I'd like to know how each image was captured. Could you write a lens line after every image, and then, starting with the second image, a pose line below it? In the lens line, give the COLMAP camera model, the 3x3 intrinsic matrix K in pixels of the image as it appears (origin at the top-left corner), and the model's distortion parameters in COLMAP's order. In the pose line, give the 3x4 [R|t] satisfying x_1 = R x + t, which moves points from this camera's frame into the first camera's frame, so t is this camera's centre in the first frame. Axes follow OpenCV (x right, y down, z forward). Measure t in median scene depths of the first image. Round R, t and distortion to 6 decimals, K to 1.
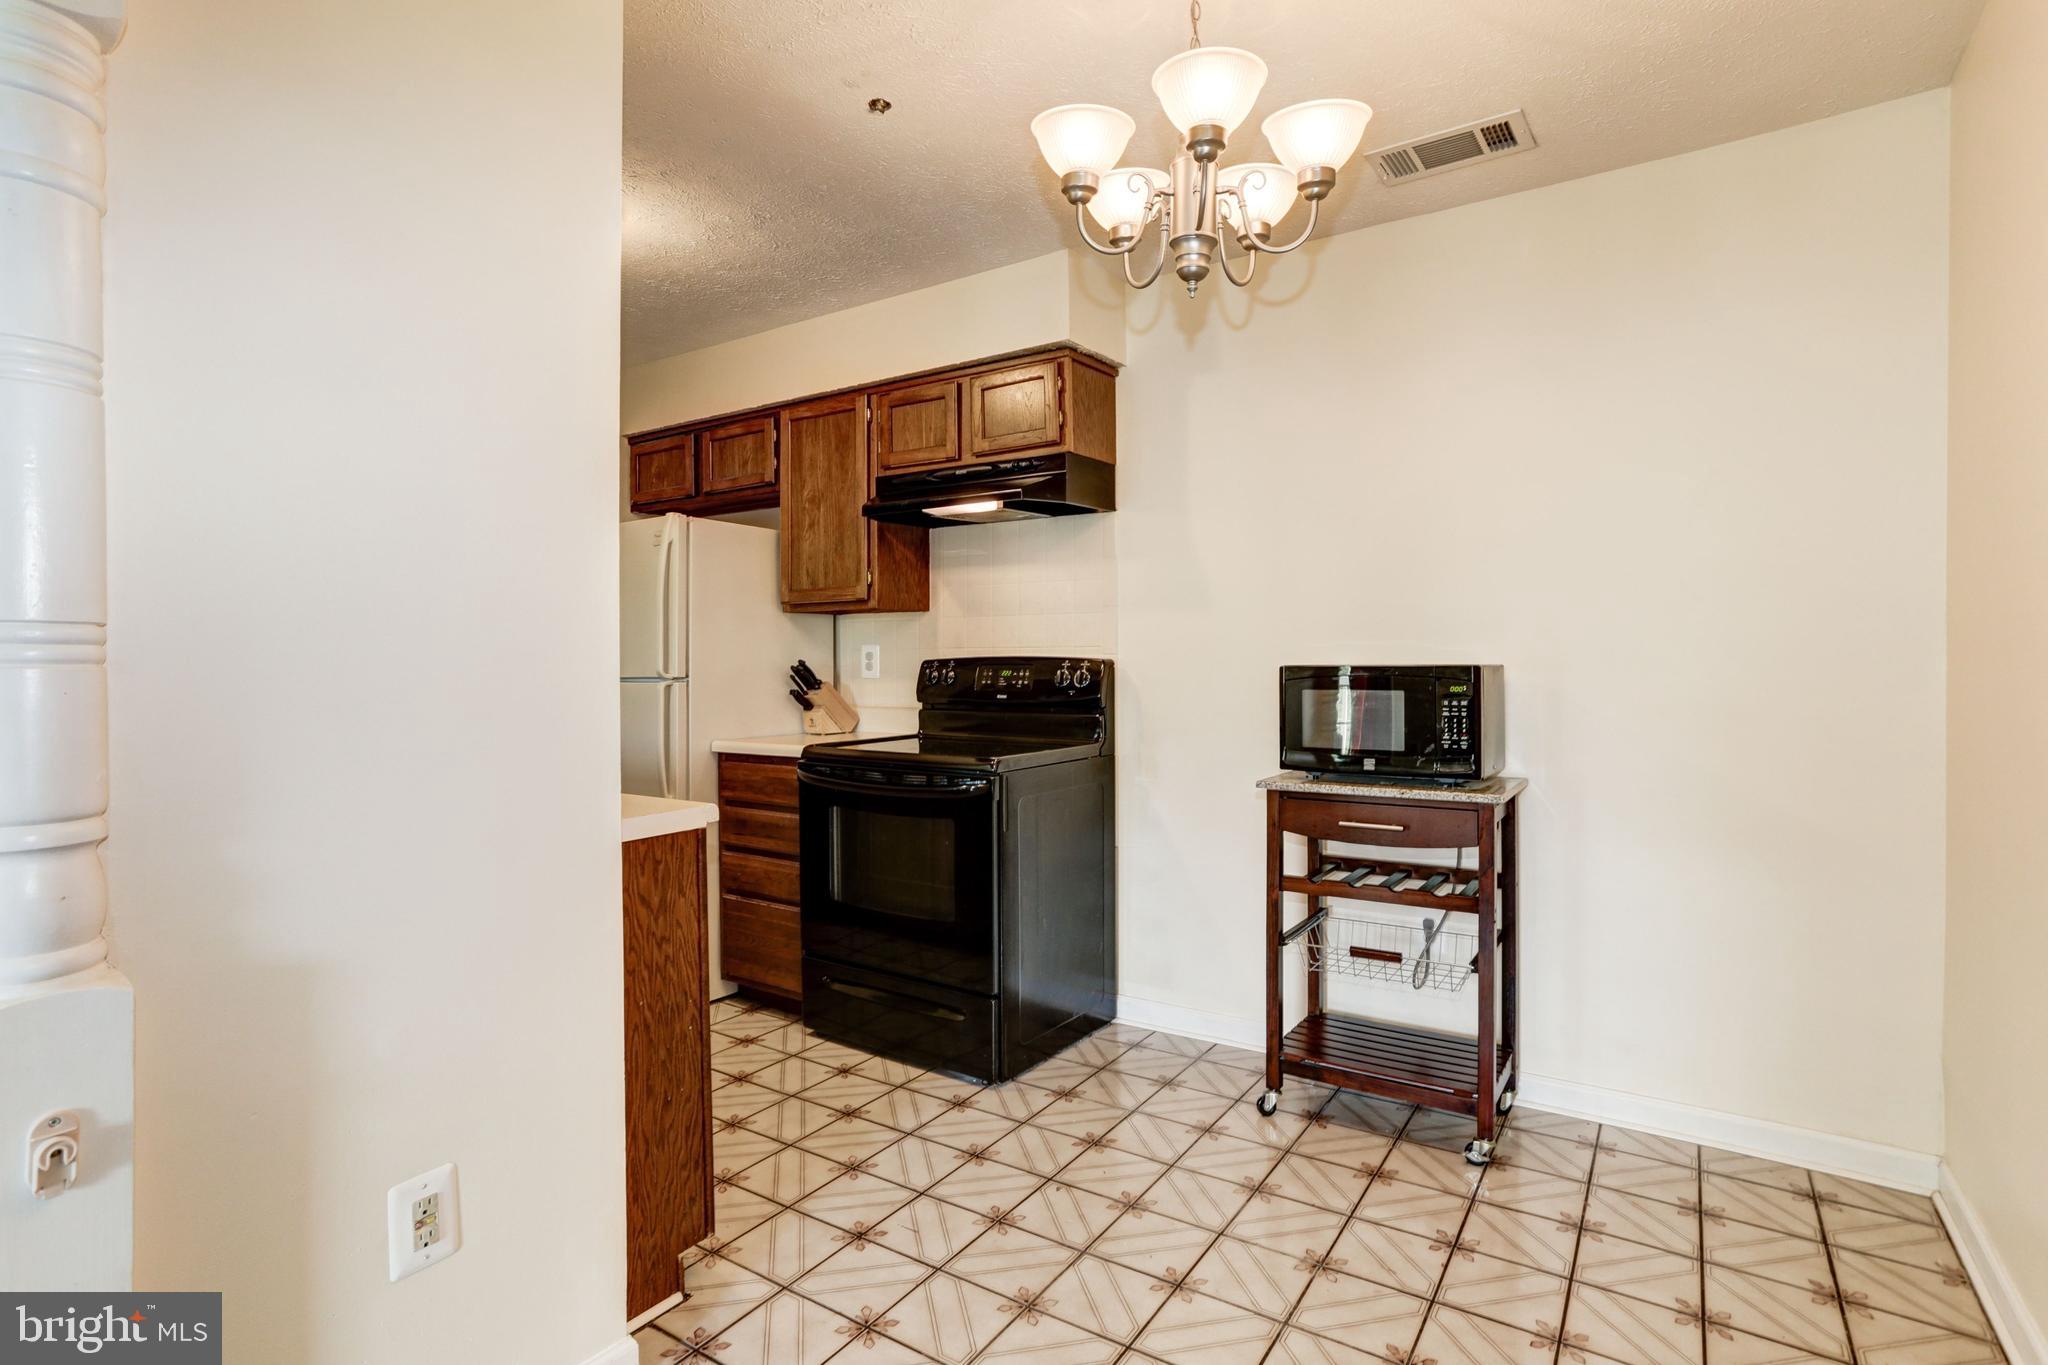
lens RADIAL K [[1039.1, 0, 972.5], [0, 1039.1, 664.6], [0, 0, 1]] dist [-0.041089, 0.035159]
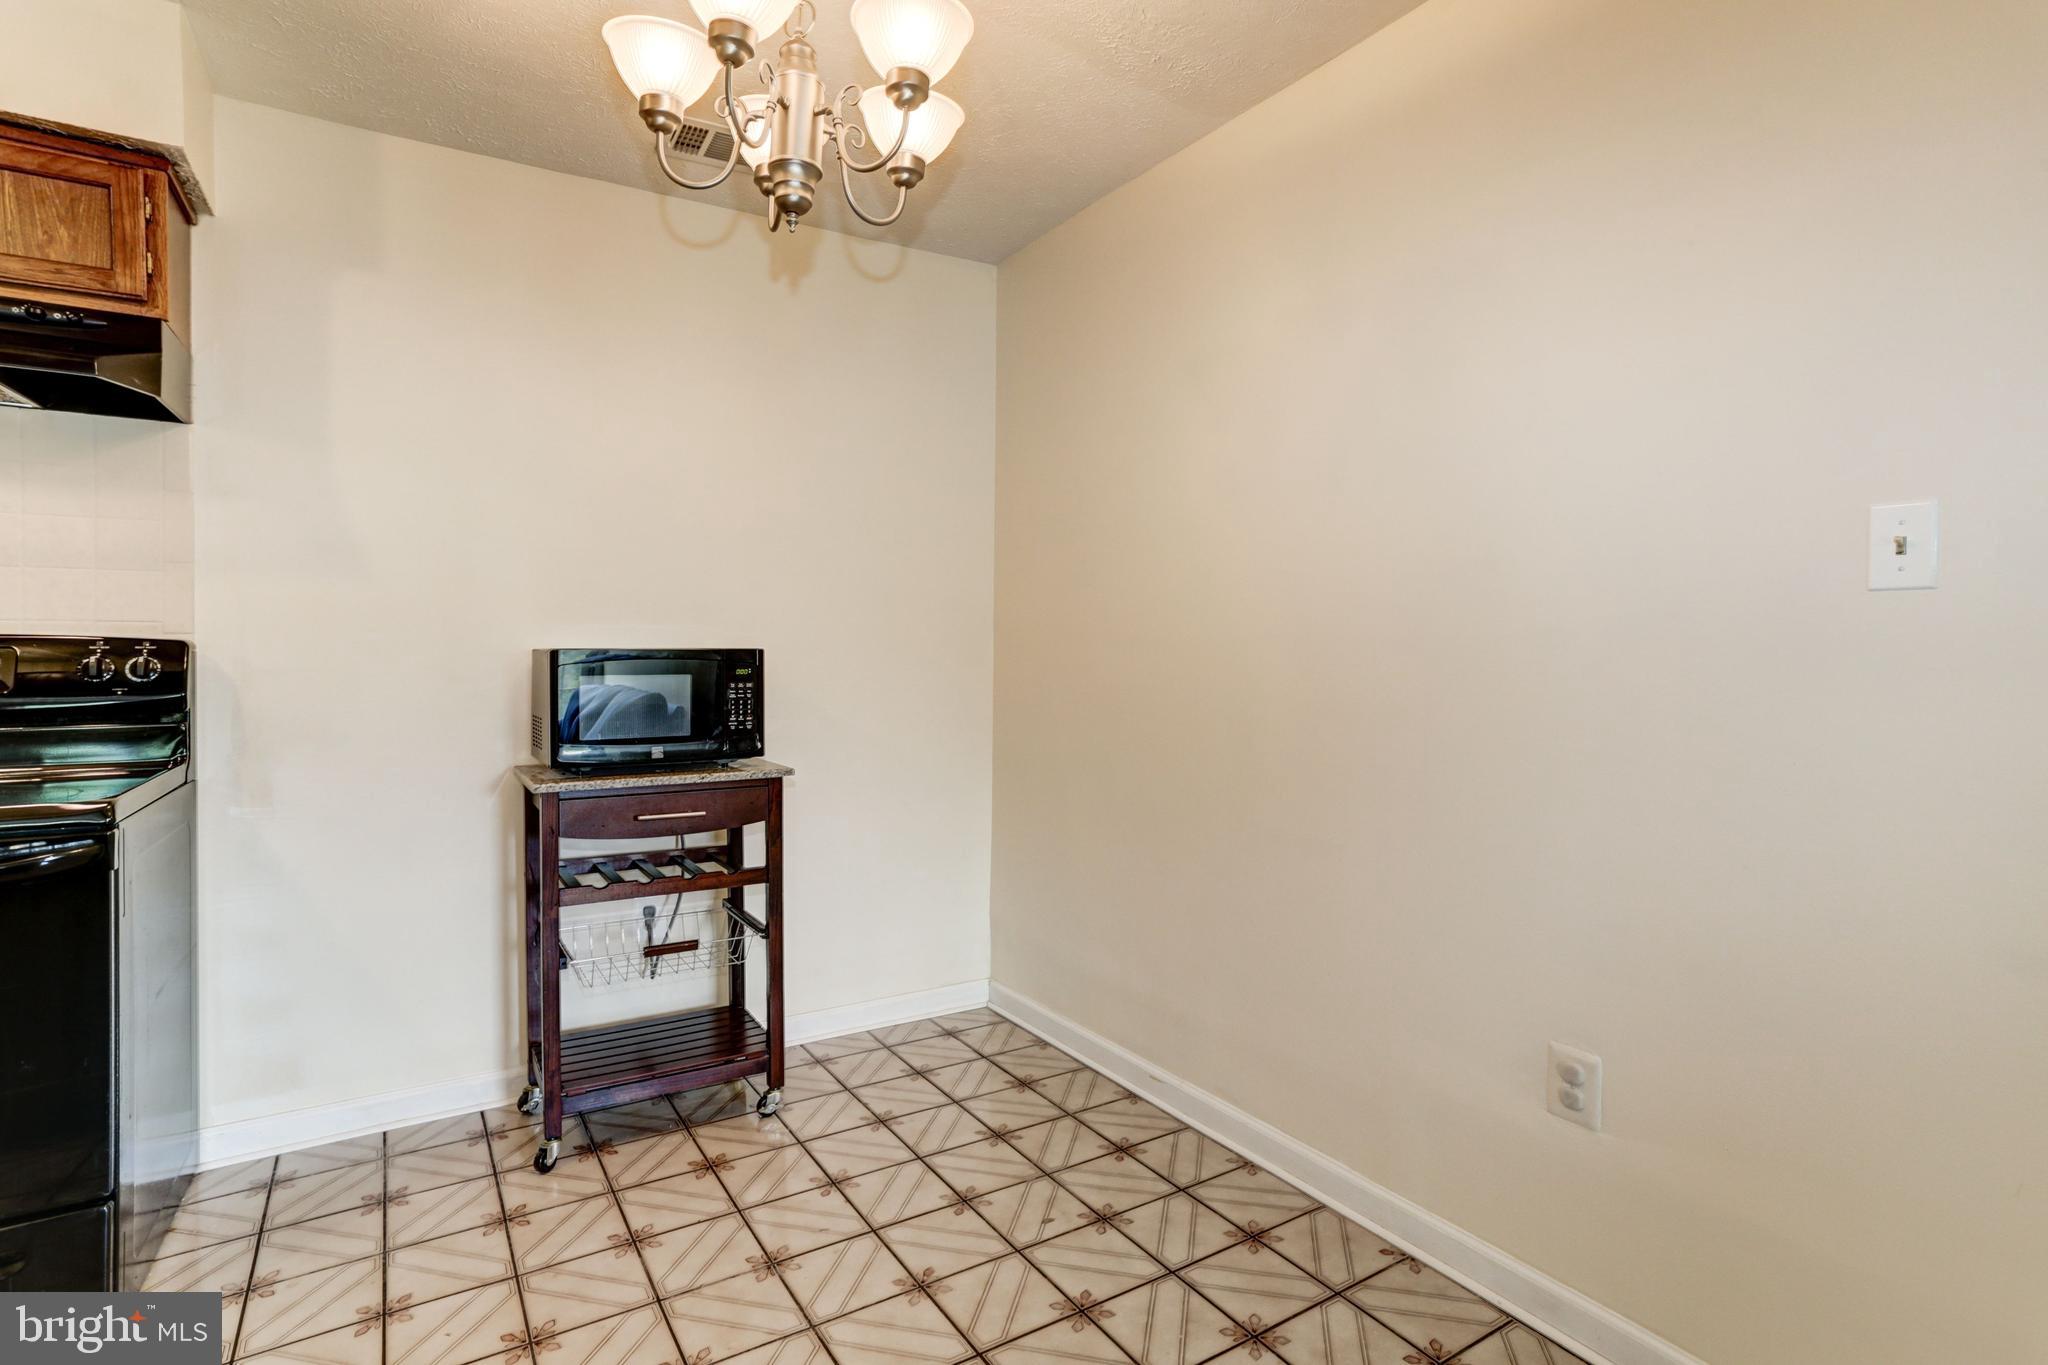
lens RADIAL K [[1066.0, 0, 1048.5], [0, 1066.0, 660.9], [0, 0, 1]] dist [-0.000993, 0.000502]
pose [[0.384704, -0.005844, 0.923022, -0.342858], [0.001094, 0.999982, 0.005875, 0.005497], [-0.923040, -0.001250, 0.384703, 0.251450]]
